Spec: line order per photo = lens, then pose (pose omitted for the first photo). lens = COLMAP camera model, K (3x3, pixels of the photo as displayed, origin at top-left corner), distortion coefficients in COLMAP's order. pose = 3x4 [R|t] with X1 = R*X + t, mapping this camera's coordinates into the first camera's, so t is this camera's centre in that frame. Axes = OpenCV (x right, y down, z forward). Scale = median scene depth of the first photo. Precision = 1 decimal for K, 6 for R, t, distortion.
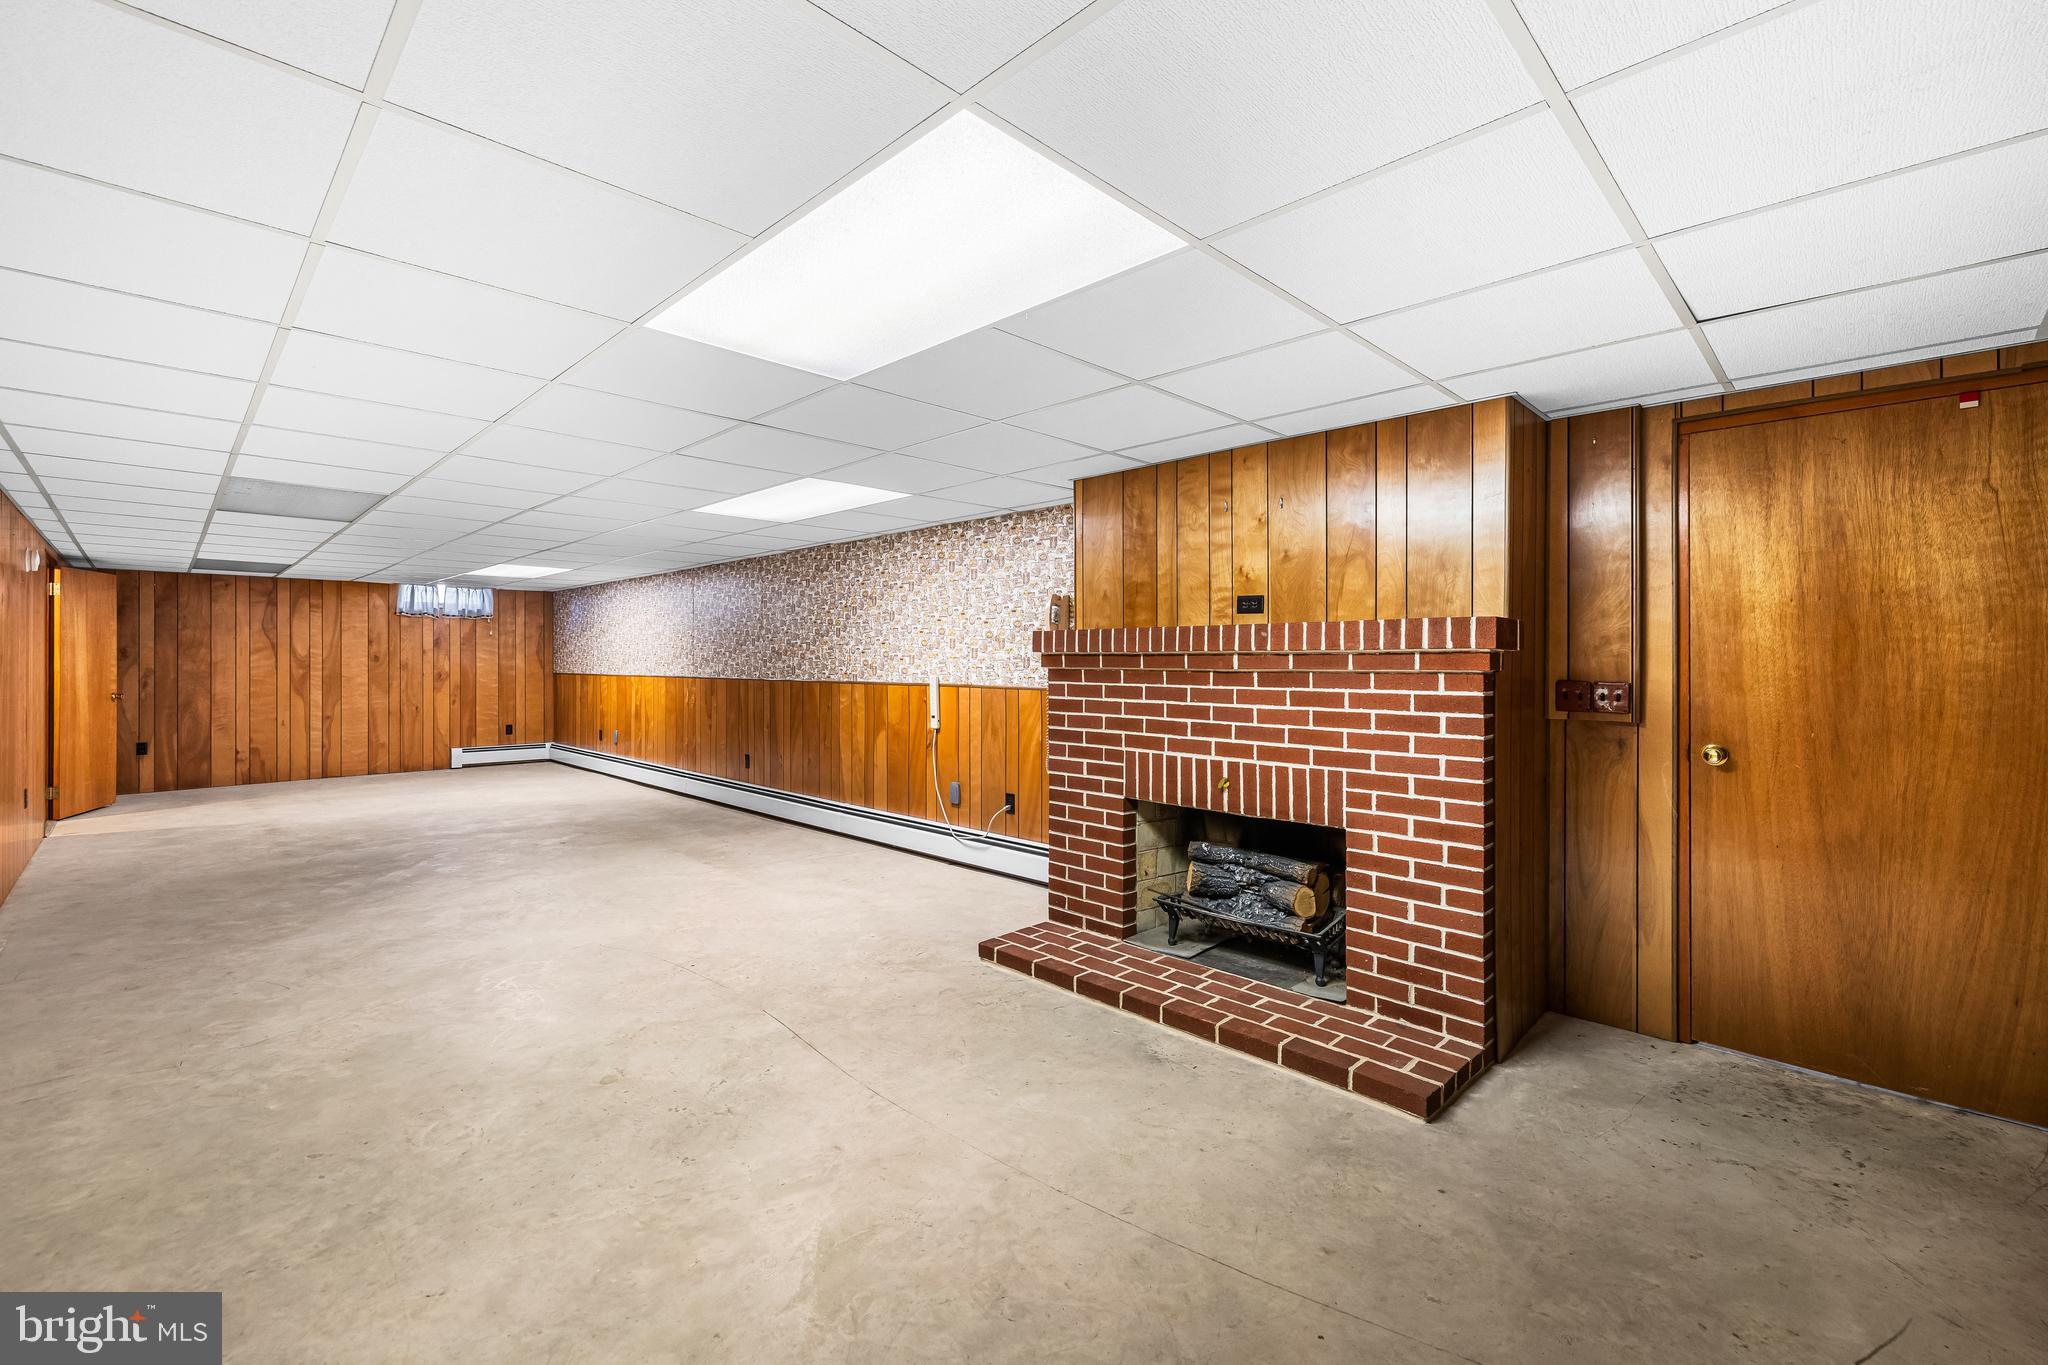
lens RADIAL K [[864.4, 0, 1012.6], [0, 864.4, 672.9], [0, 0, 1]] dist [0.000096, 0.001845]
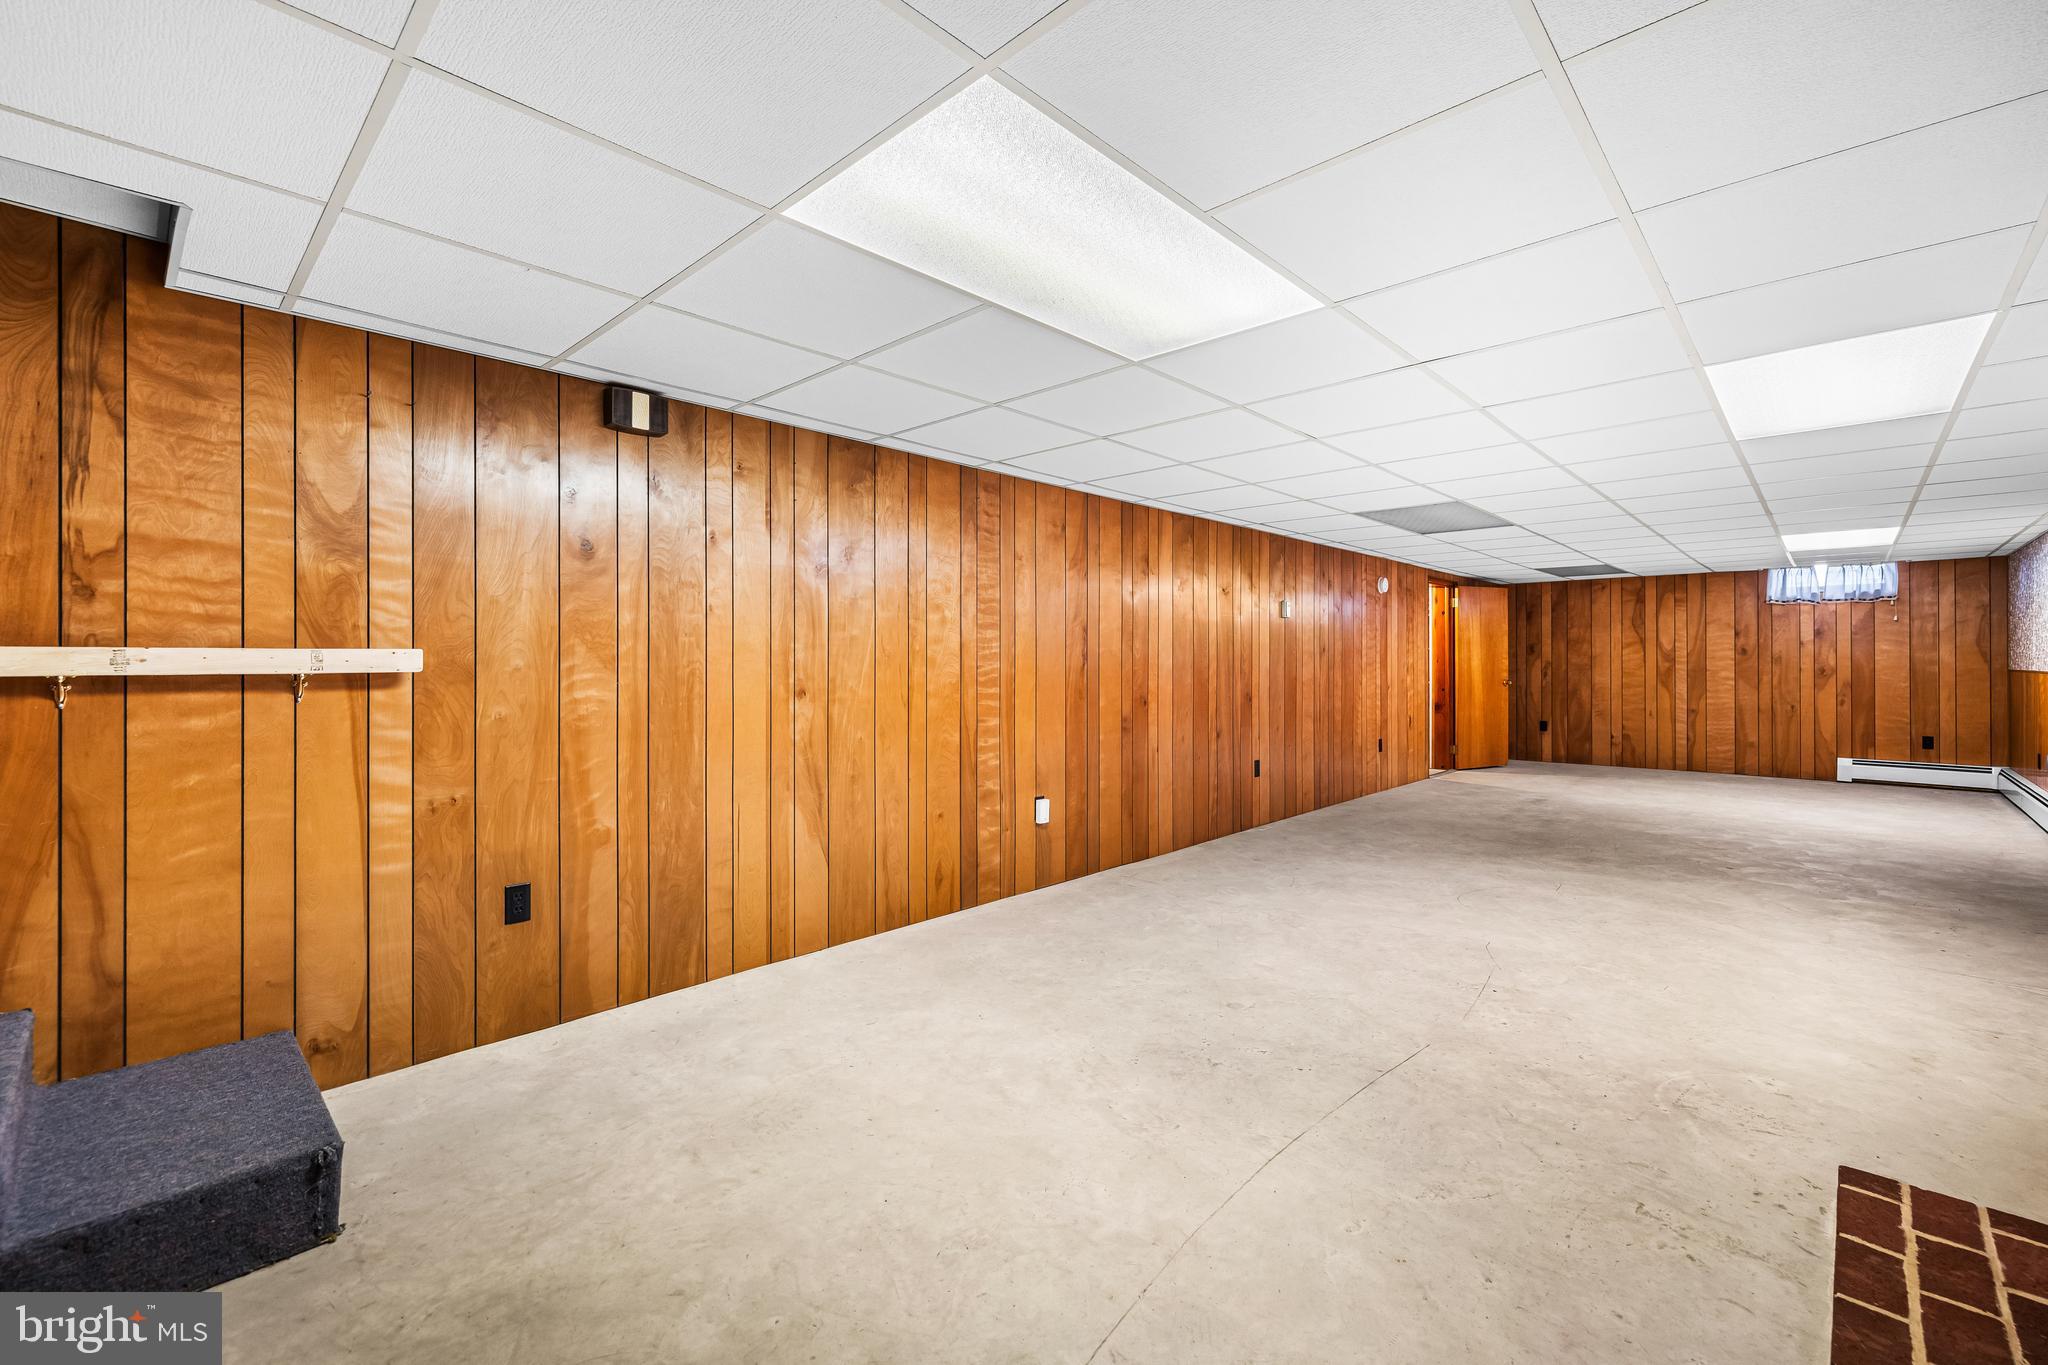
lens RADIAL K [[864.4, 0, 1018.0], [0, 864.4, 660.5], [0, 0, 1]] dist [0.000096, 0.001845]
pose [[0.021820, -0.001347, -0.999761, 0.208828], [-0.013657, 0.999905, -0.001645, 0.005999], [0.999669, 0.013690, 0.021800, 0.212137]]
